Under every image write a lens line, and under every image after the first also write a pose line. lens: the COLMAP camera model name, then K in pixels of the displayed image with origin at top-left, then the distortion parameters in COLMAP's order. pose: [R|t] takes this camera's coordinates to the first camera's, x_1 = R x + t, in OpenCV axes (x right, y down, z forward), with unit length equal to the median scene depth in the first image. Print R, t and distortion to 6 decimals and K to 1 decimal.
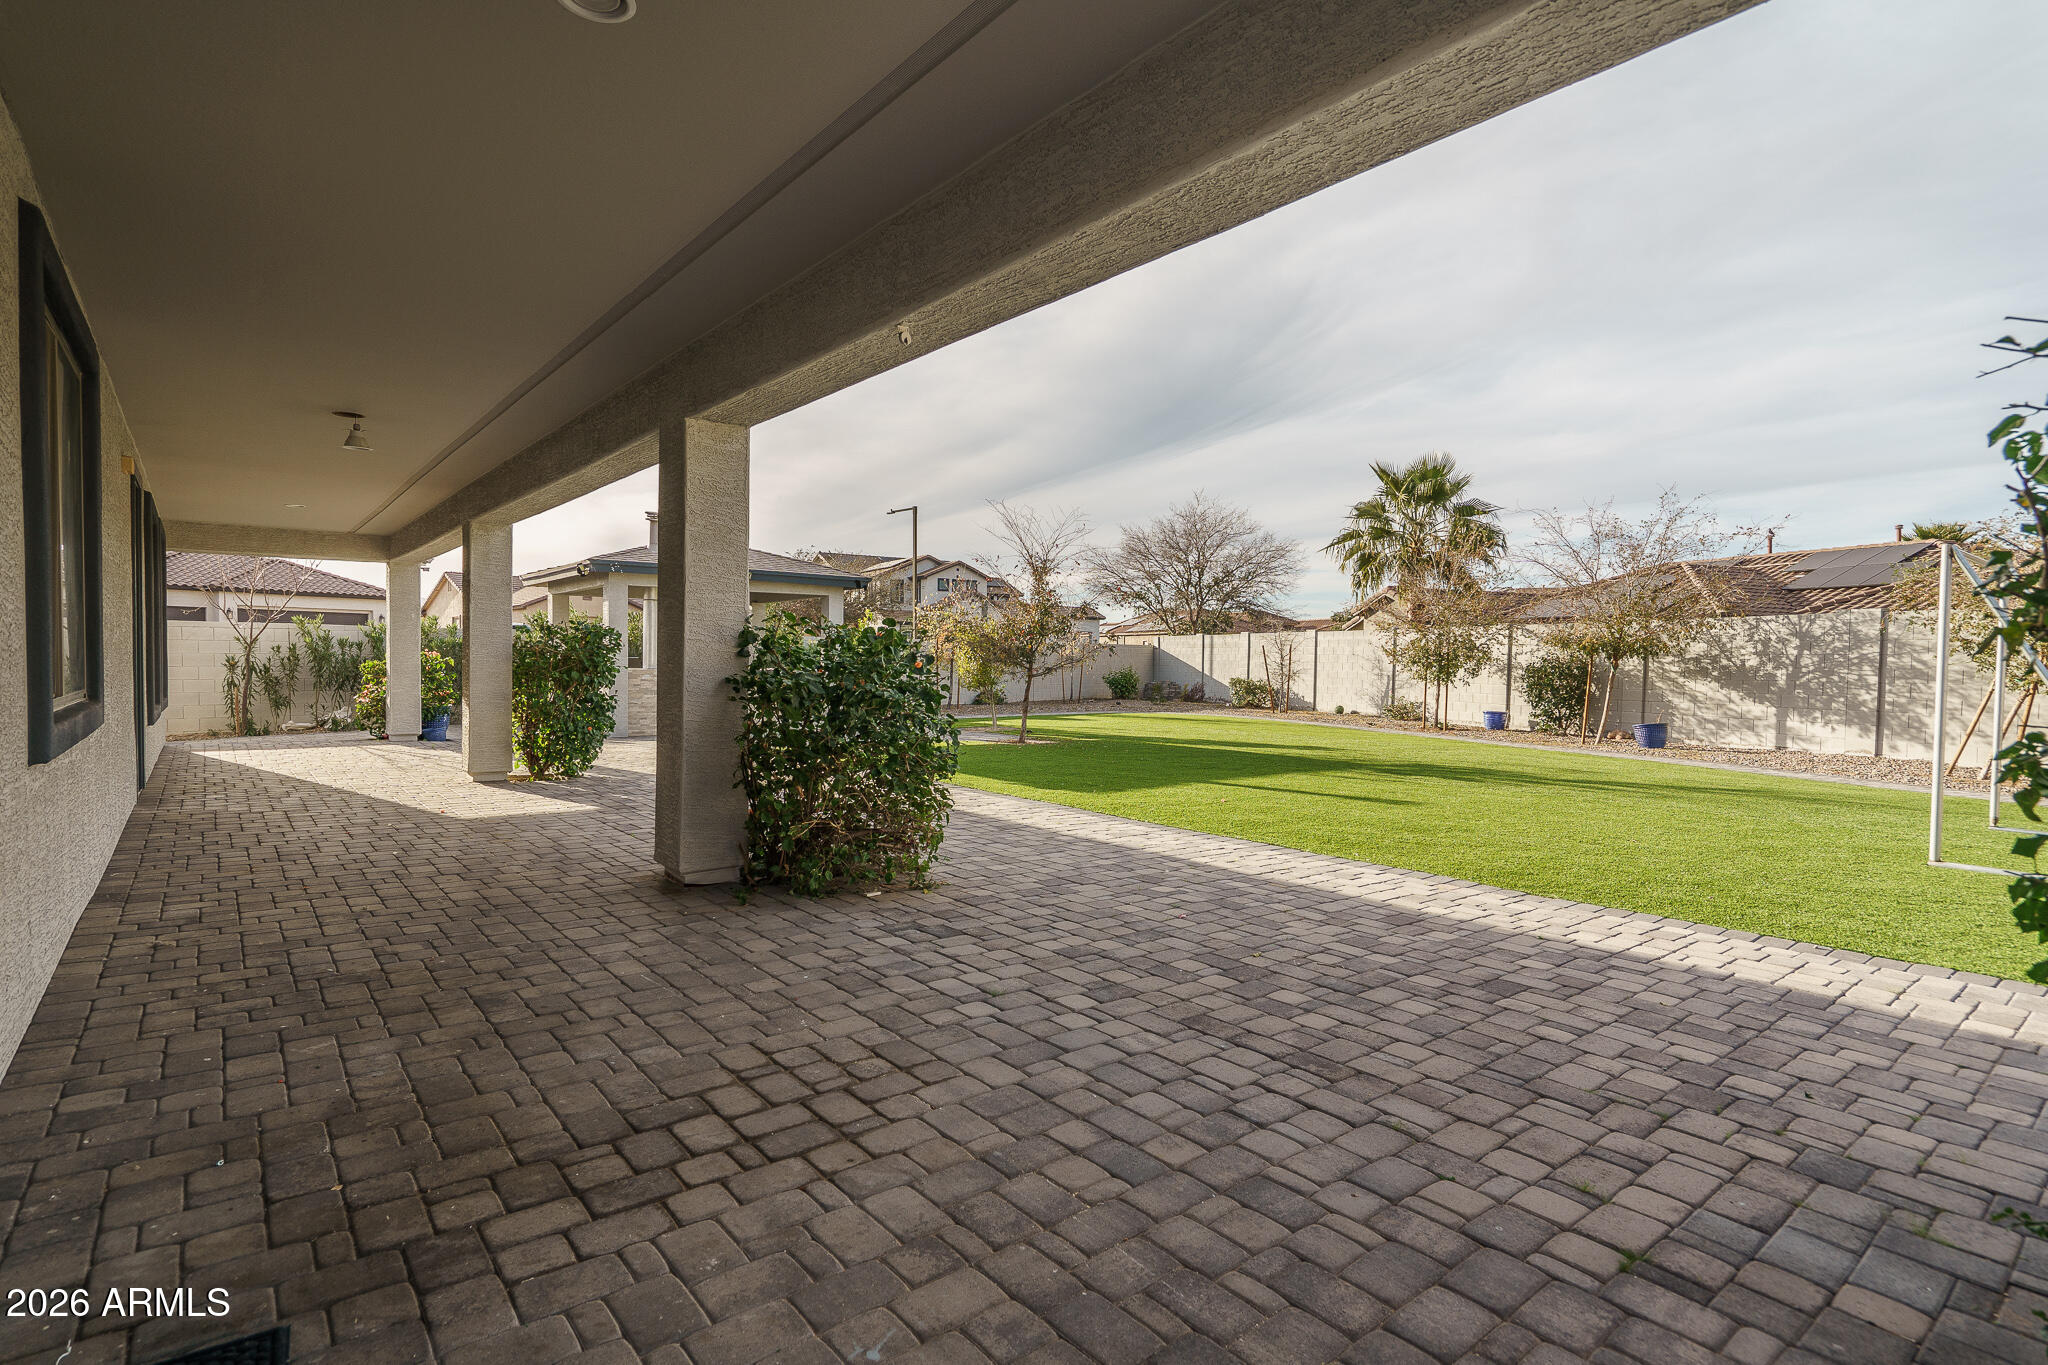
lens RADIAL K [[1005.5, 0, 1025.3], [0, 1005.5, 672.6], [0, 0, 1]] dist [-0.001107, 0.001512]
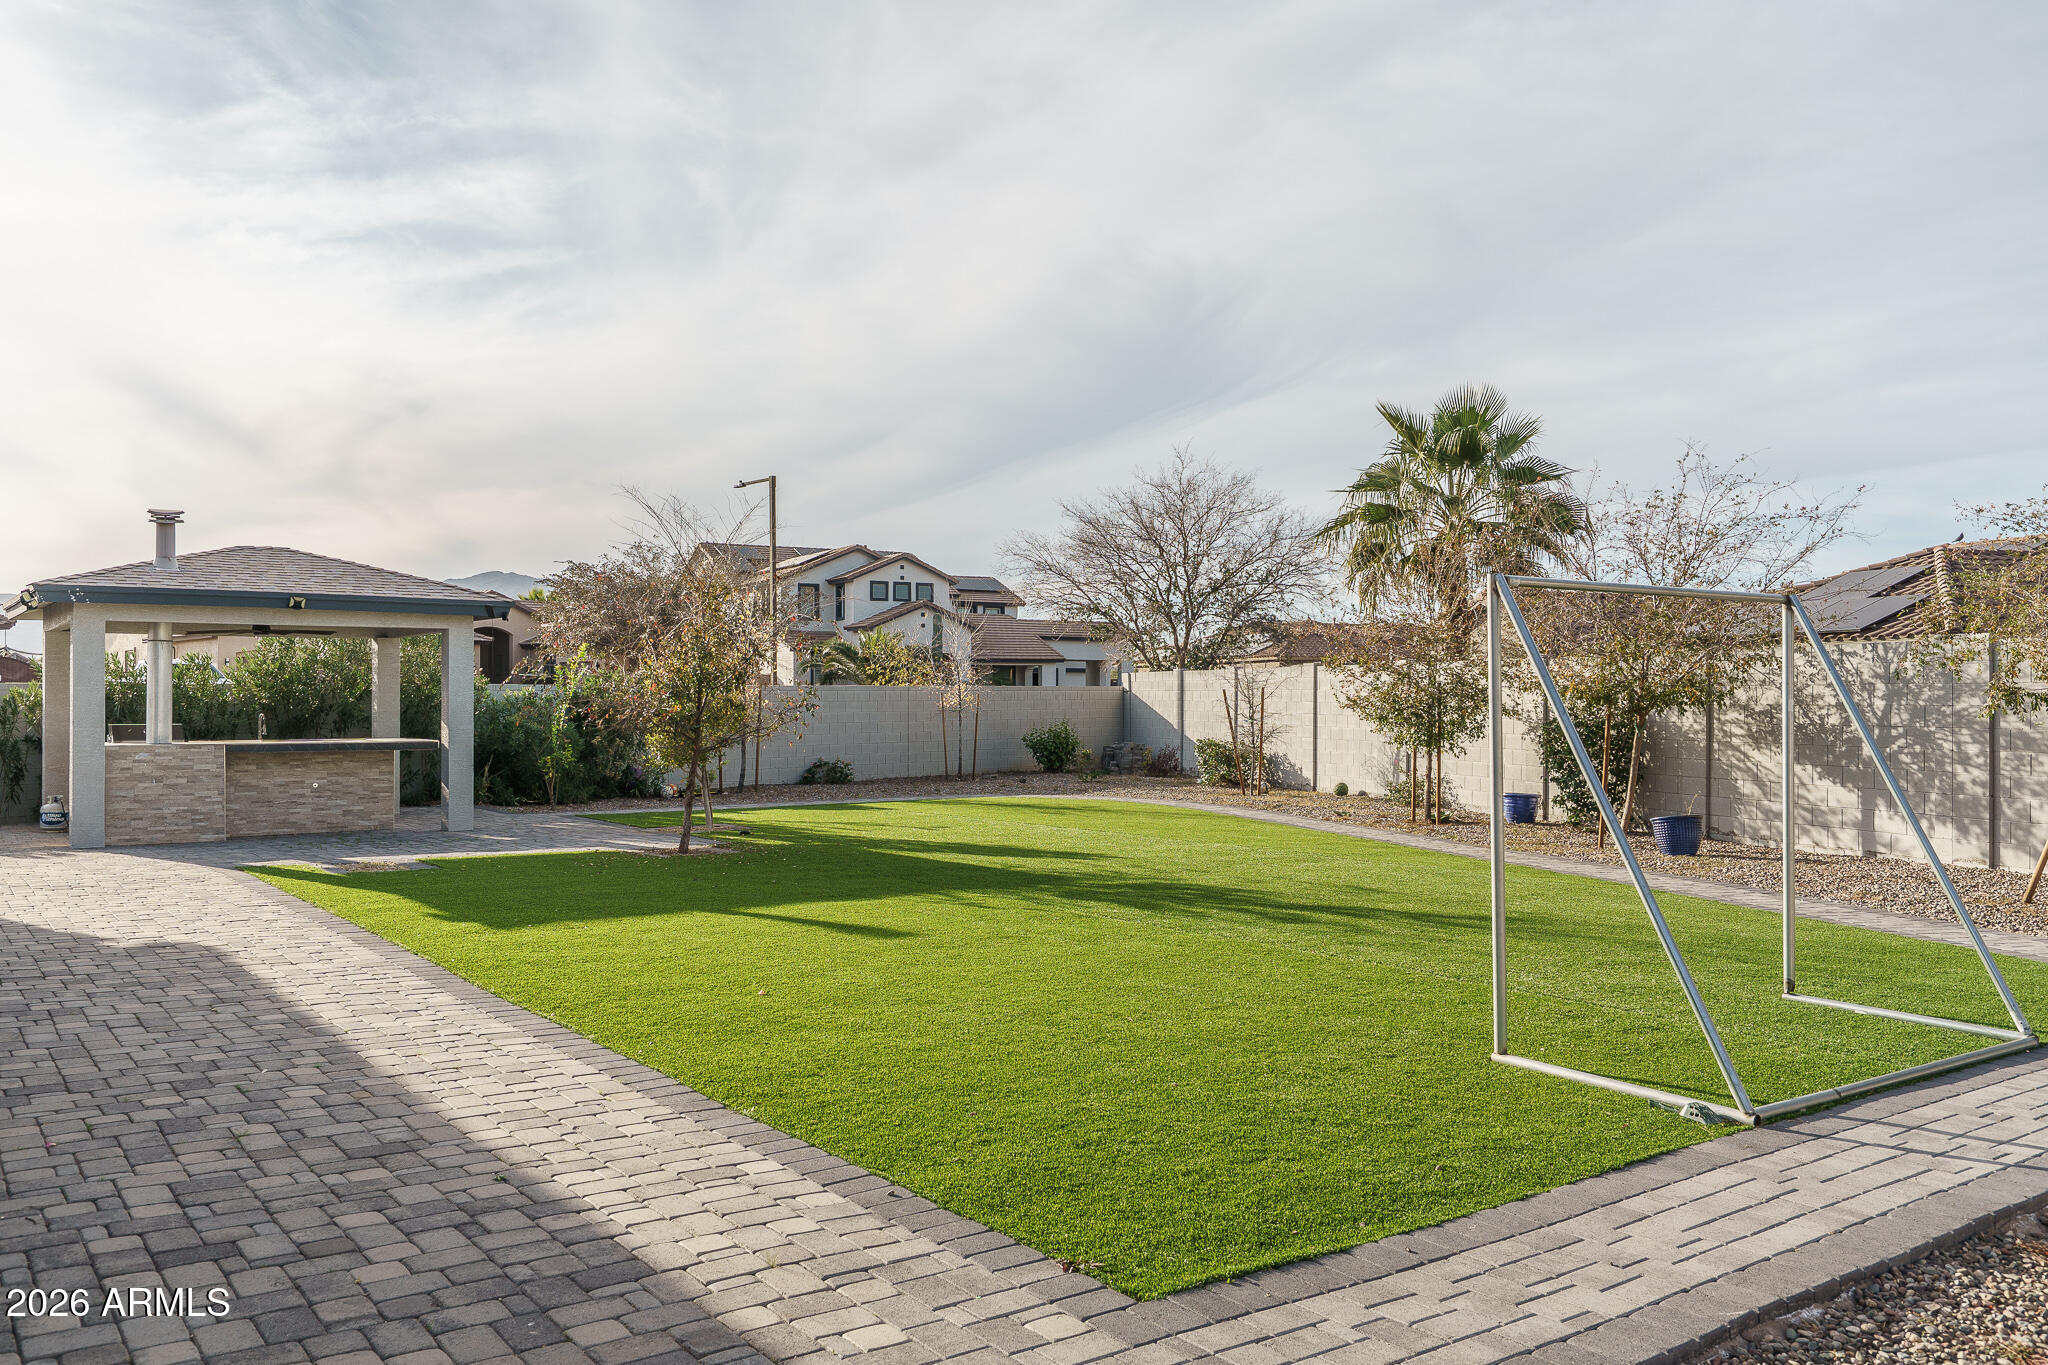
lens RADIAL K [[1585.4, 0, 1039.7], [0, 1585.4, 697.0], [0, 0, 1]] dist [0.034834, -0.013892]
pose [[0.997681, -0.009971, -0.067325, 0.261281], [0.009128, 0.999876, -0.012821, -0.014652], [0.067445, 0.012176, 0.997649, -0.024233]]
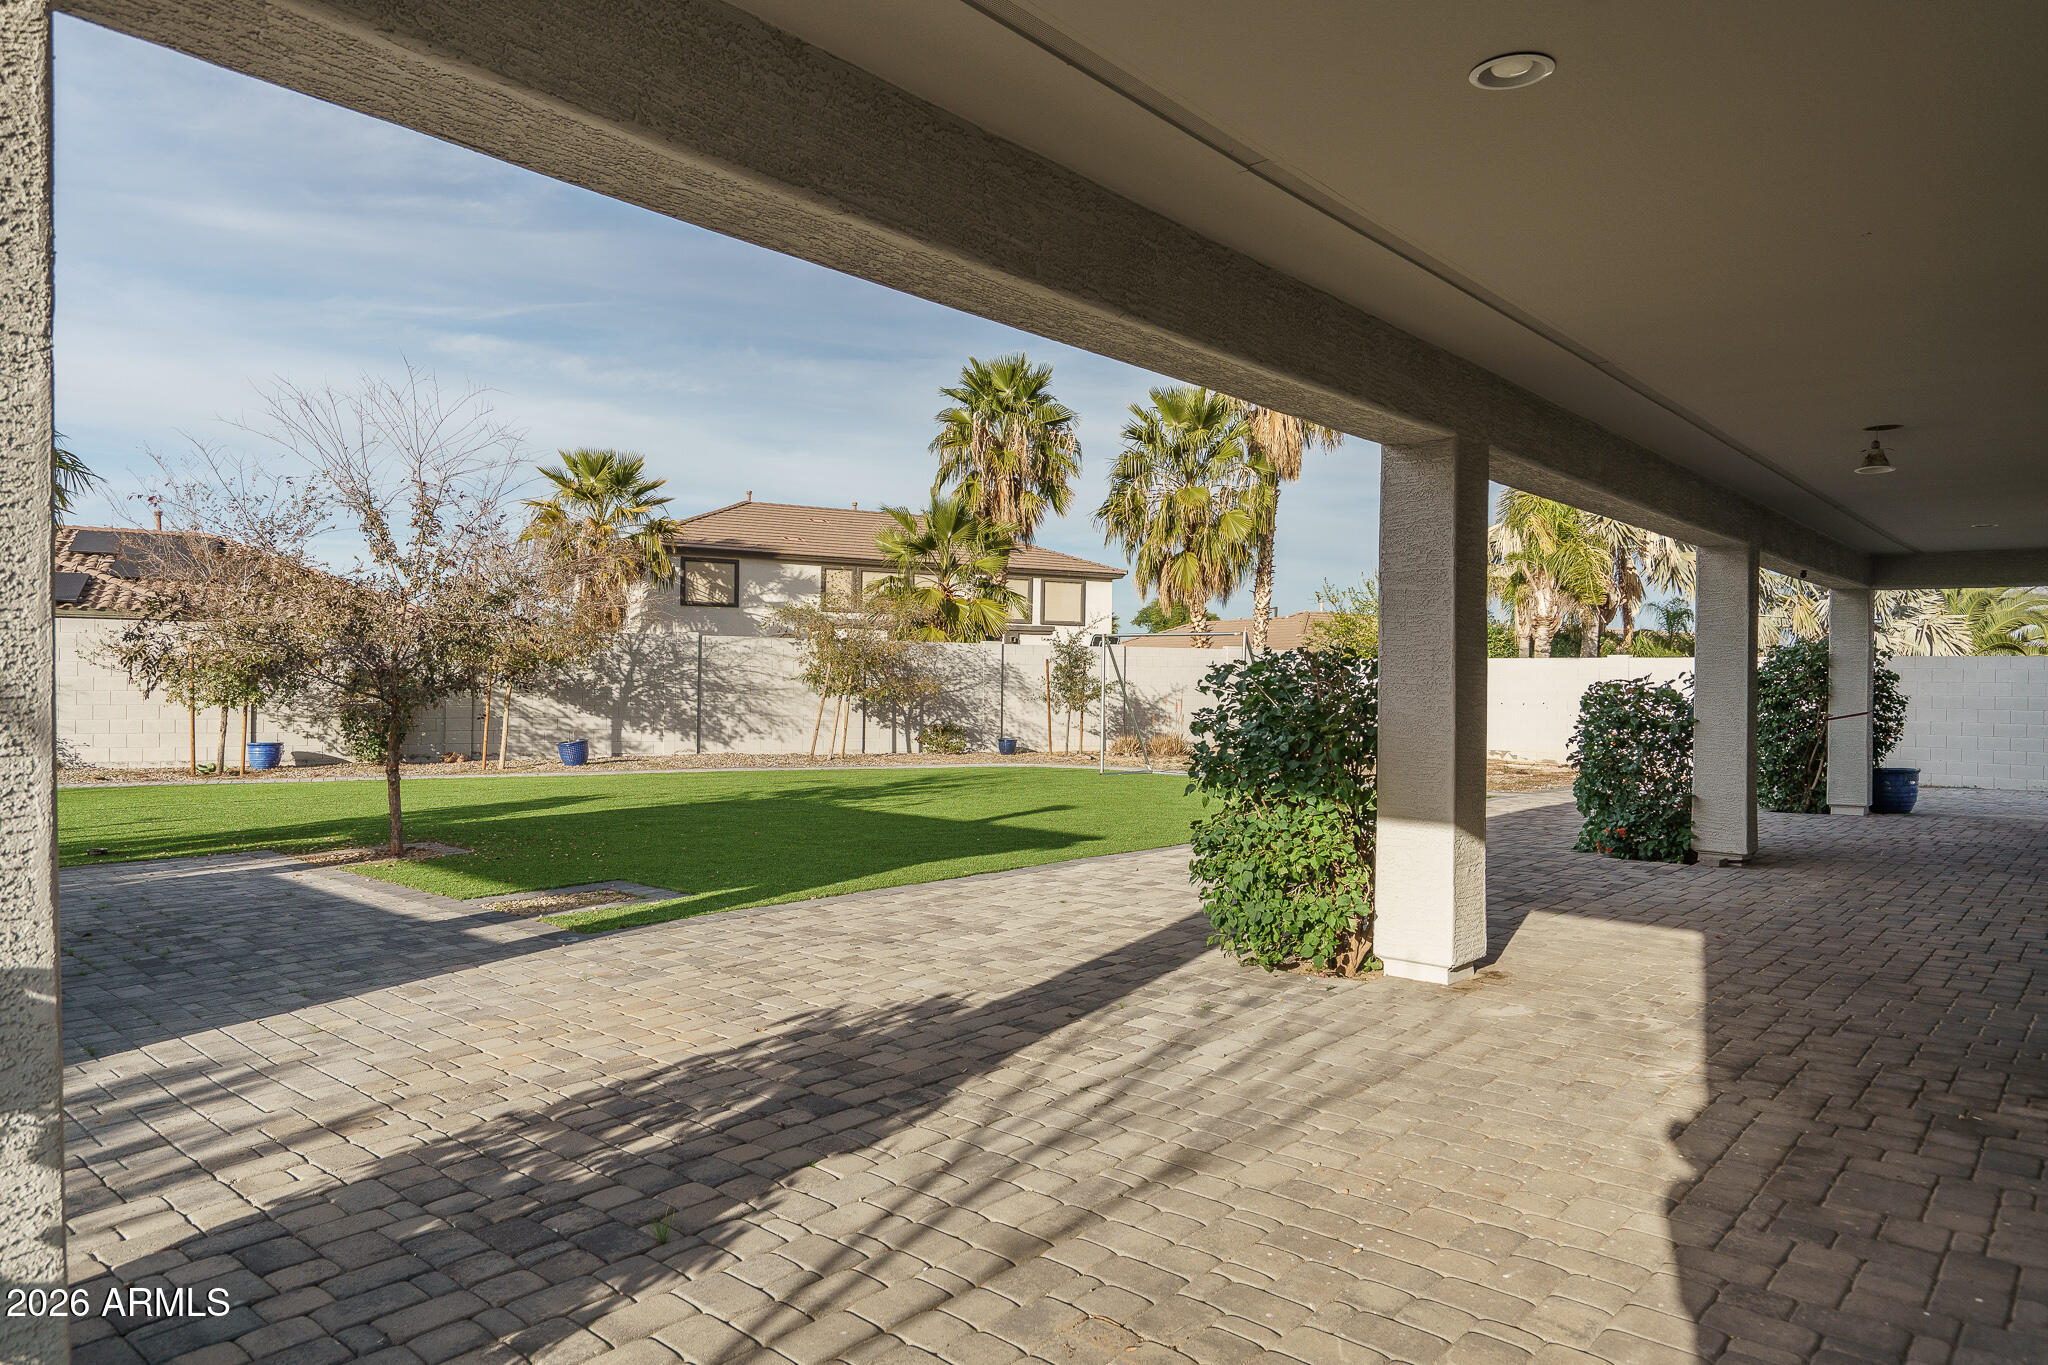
lens RADIAL K [[1285.6, 0, 1027.8], [0, 1285.6, 687.4], [0, 0, 1]] dist [0.003357, 0.003828]
pose [[-0.142899, -0.021192, 0.989510, -0.580174], [-0.003379, 0.999775, 0.020923, -0.025388], [-0.989731, -0.000354, -0.142939, 0.646049]]
